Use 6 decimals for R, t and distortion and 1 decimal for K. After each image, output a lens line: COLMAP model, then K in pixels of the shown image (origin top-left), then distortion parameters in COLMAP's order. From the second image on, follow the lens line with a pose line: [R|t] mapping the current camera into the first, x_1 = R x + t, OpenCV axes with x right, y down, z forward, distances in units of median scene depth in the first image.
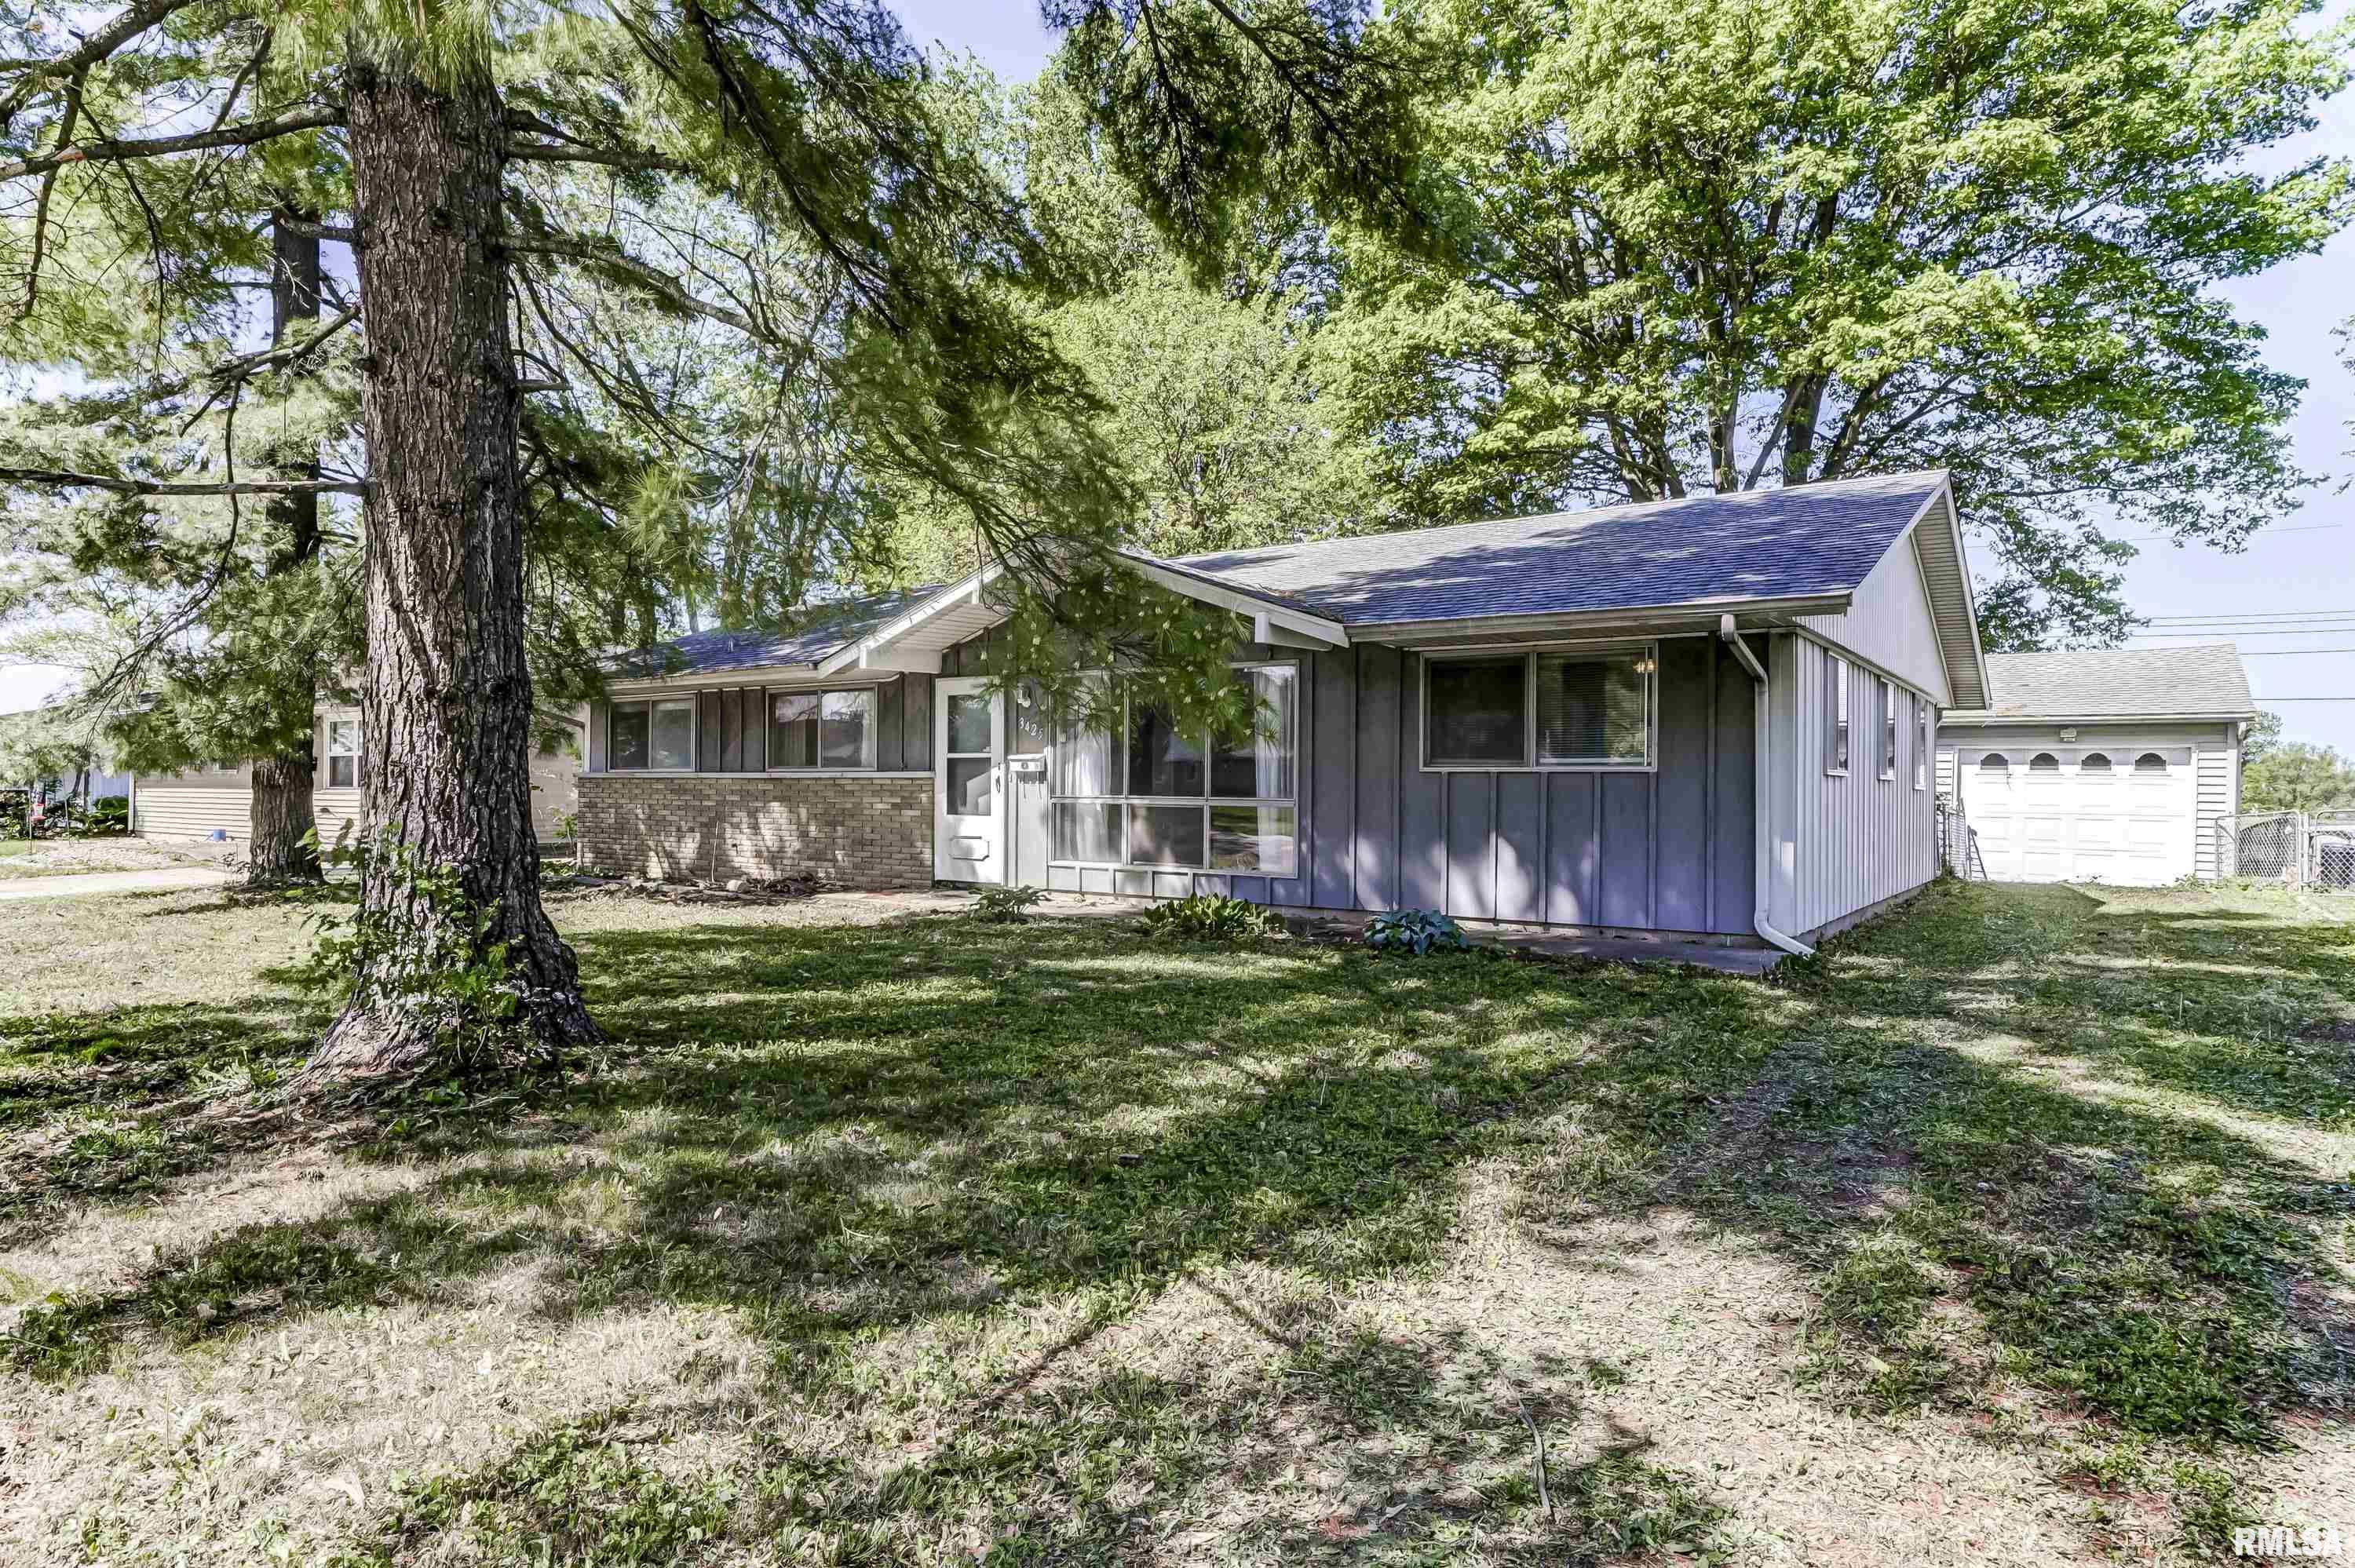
lens RADIAL K [[1350.2, 0, 1177.5], [0, 1350.2, 784.0], [0, 0, 1]] dist [-0.005791, -0.003935]
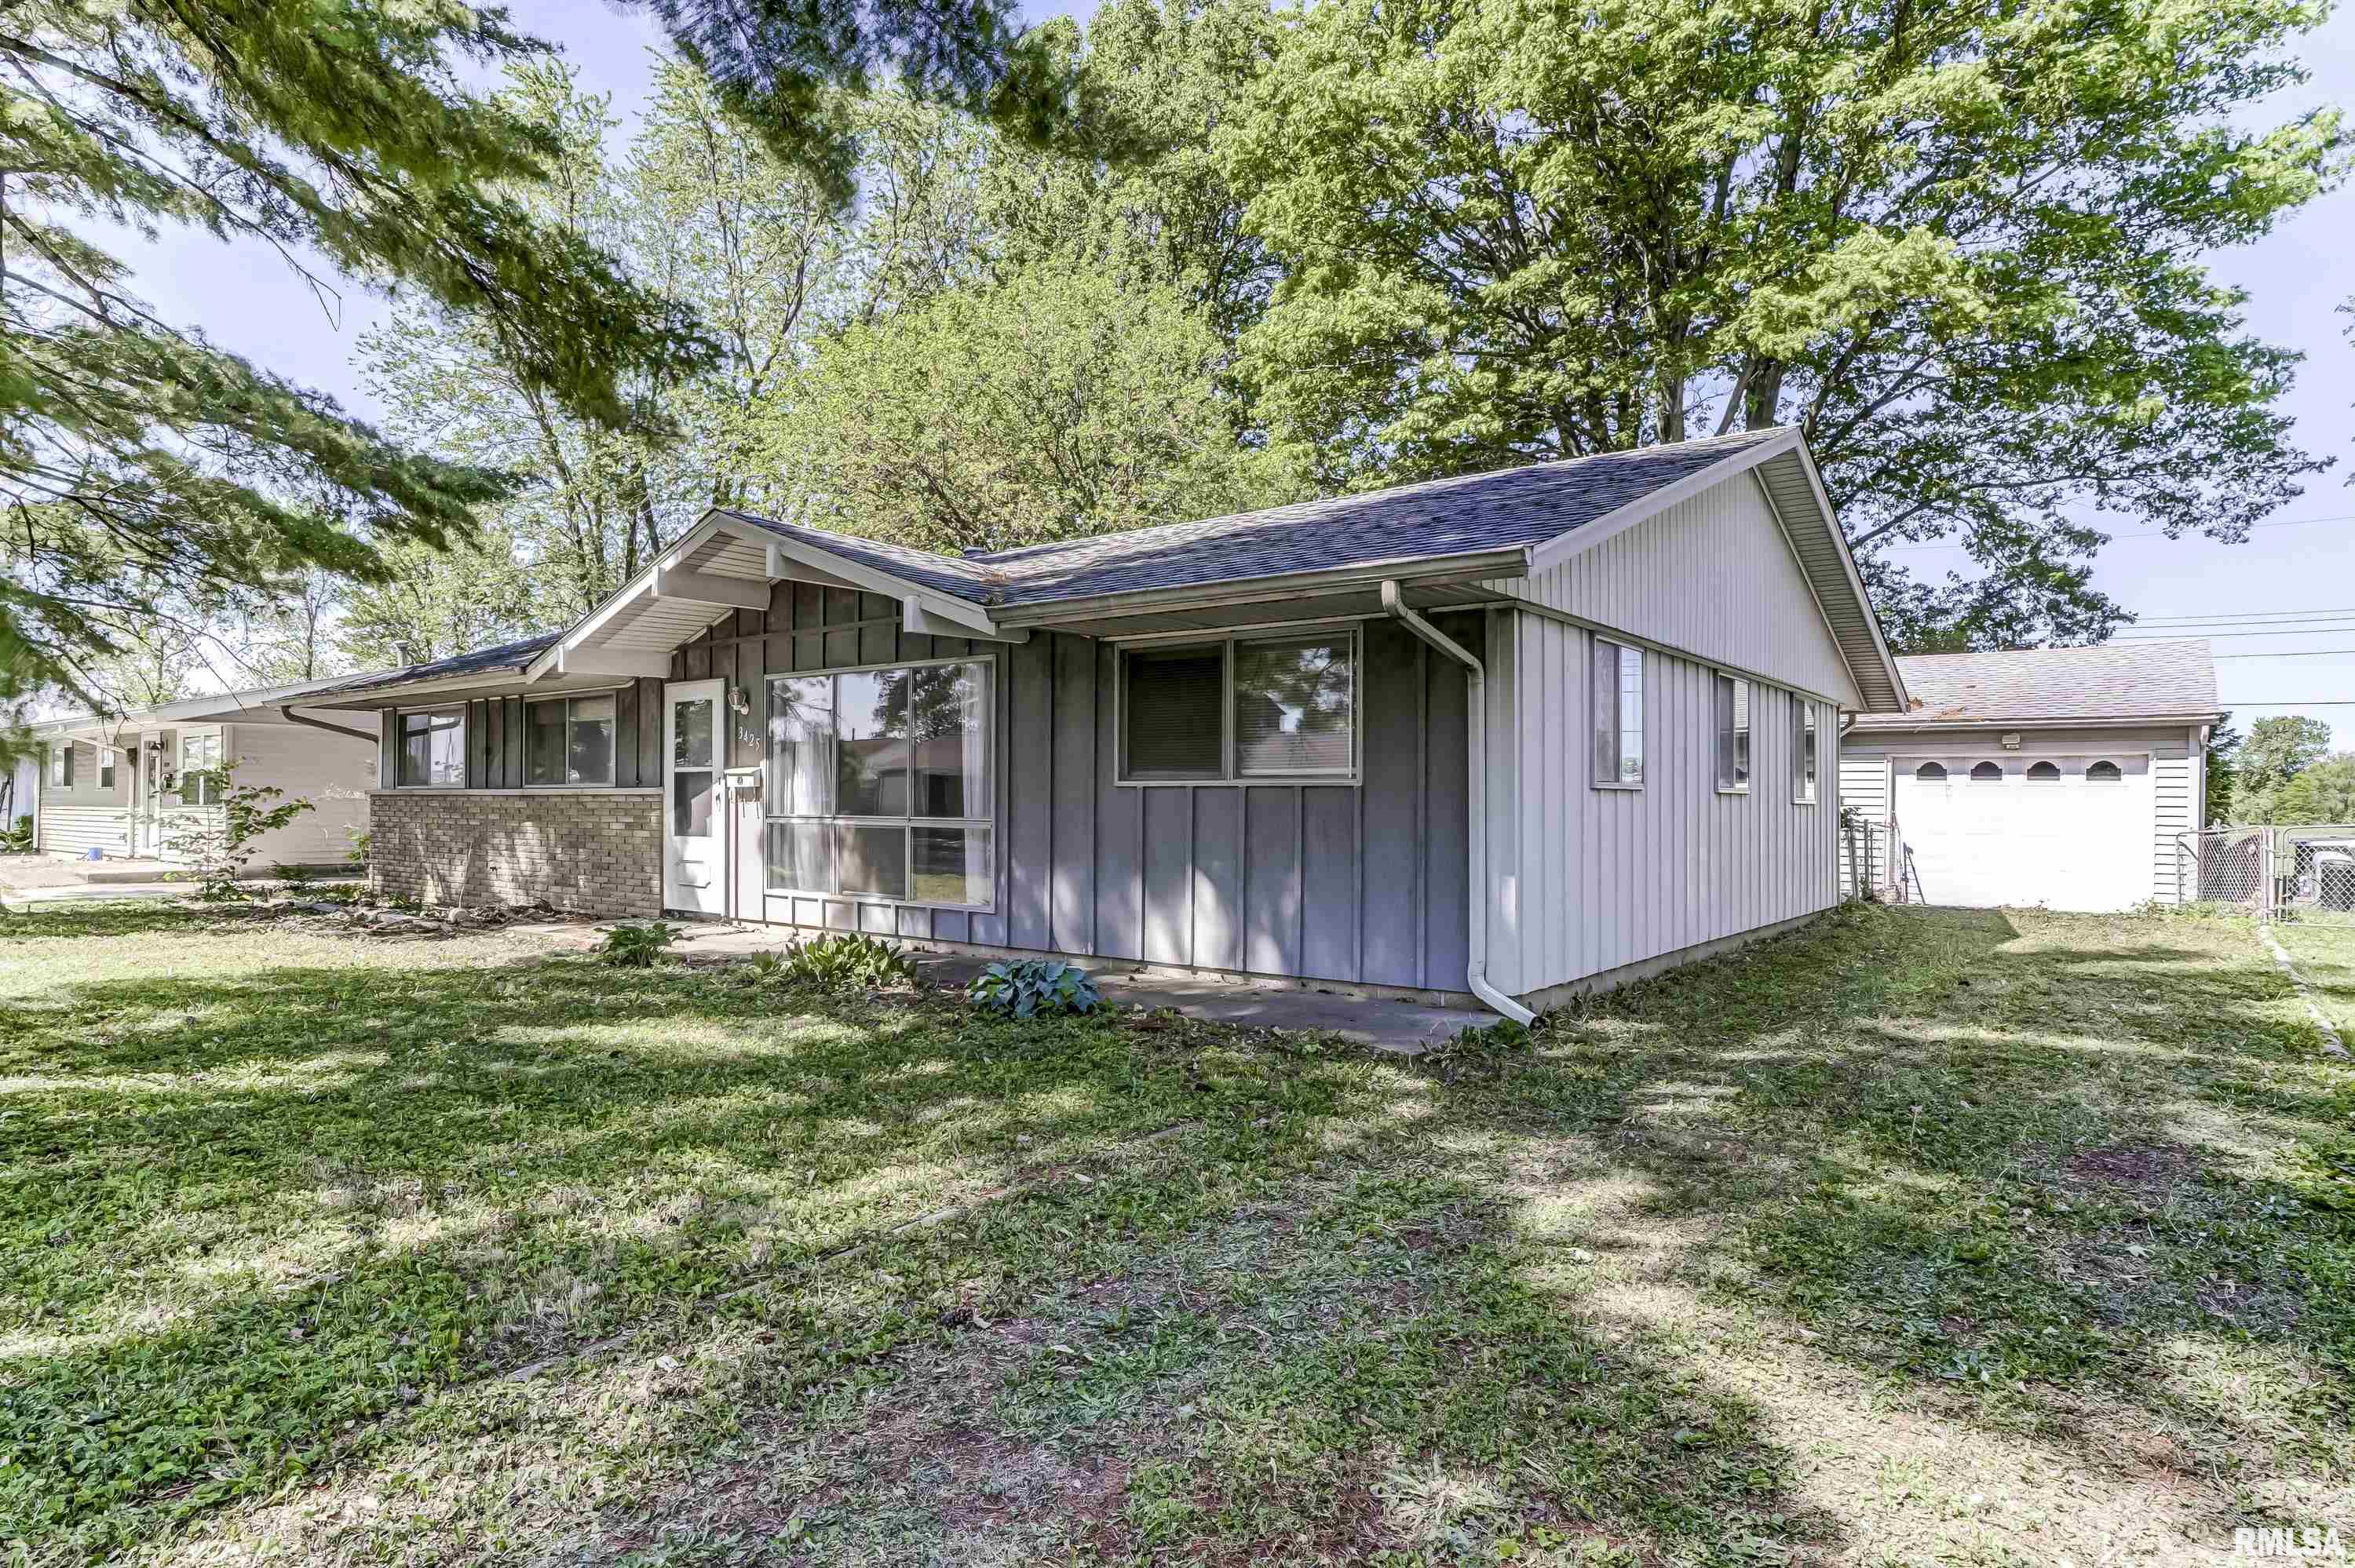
lens RADIAL K [[1311.2, 0, 1166.1], [0, 1311.2, 773.6], [0, 0, 1]] dist [-0.020207, 0.004141]
pose [[0.998775, -0.004480, -0.049277, 0.137596], [0.003608, 0.999836, -0.017760, -0.001392], [0.049349, 0.017561, 0.998627, 0.108062]]
